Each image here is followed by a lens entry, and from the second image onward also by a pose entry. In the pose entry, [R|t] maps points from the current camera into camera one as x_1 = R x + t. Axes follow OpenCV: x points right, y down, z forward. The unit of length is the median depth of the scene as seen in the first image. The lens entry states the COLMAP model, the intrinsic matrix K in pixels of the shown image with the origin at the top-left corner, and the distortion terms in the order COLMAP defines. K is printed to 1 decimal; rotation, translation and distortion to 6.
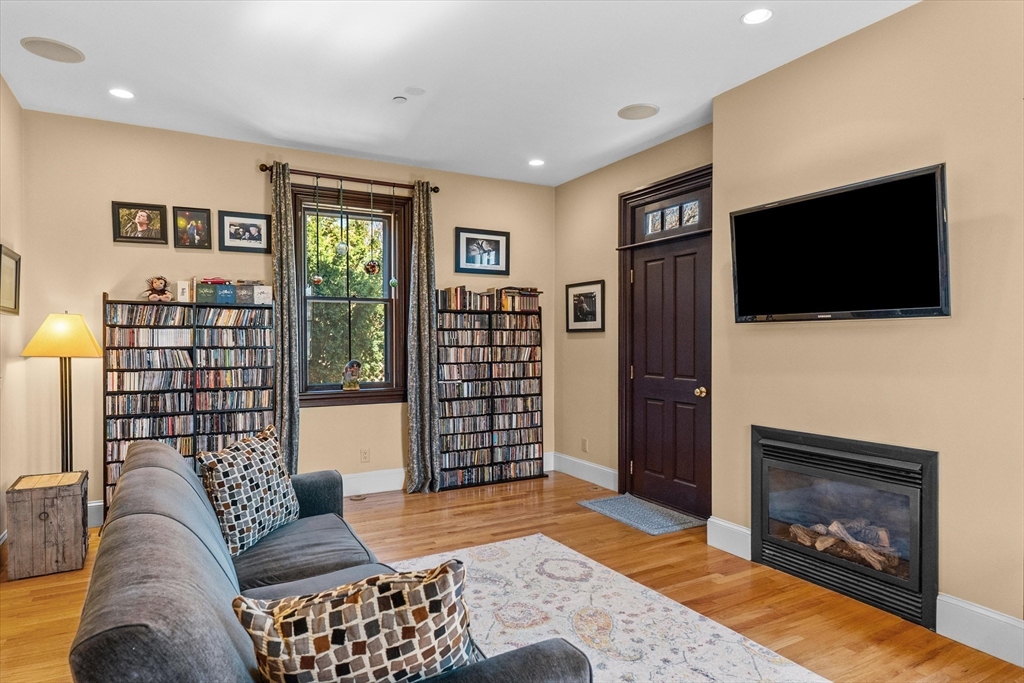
lens RADIAL K [[601.4, 0, 511.9], [0, 601.4, 341.6], [0, 0, 1]] dist [0.007142, 0.001311]
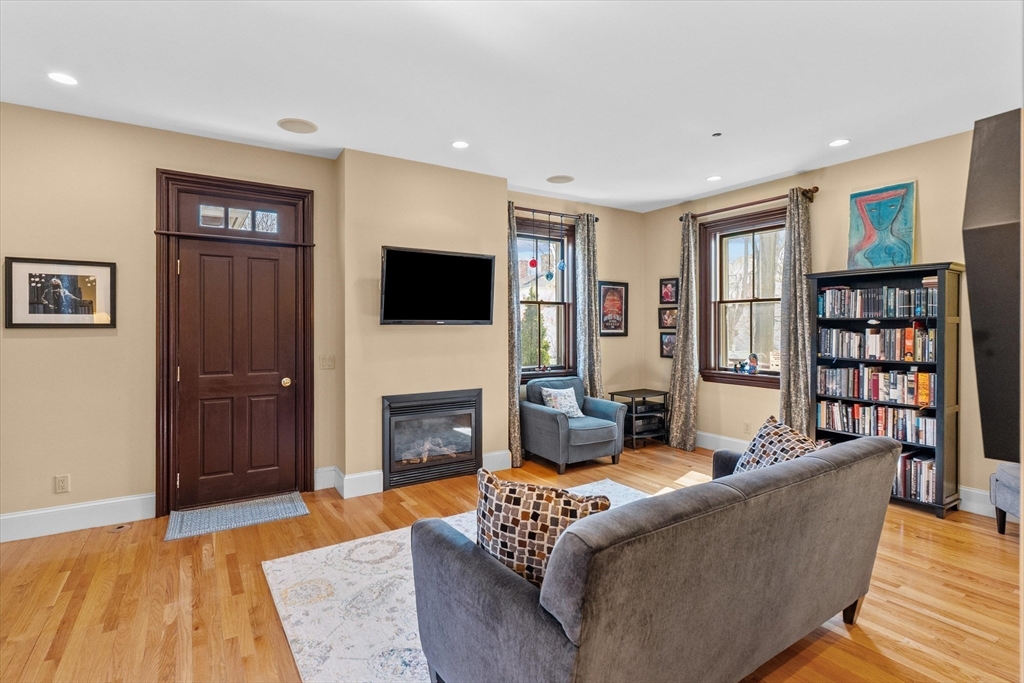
lens RADIAL K [[479.6, 0, 495.8], [0, 479.6, 326.8], [0, 0, 1]] dist [-0.002192, -0.001695]
pose [[-0.050989, 0.008224, 0.998665, -0.598552], [0.006201, 0.999949, -0.007918, -0.012093], [-0.998680, 0.005789, -0.051037, 0.629482]]
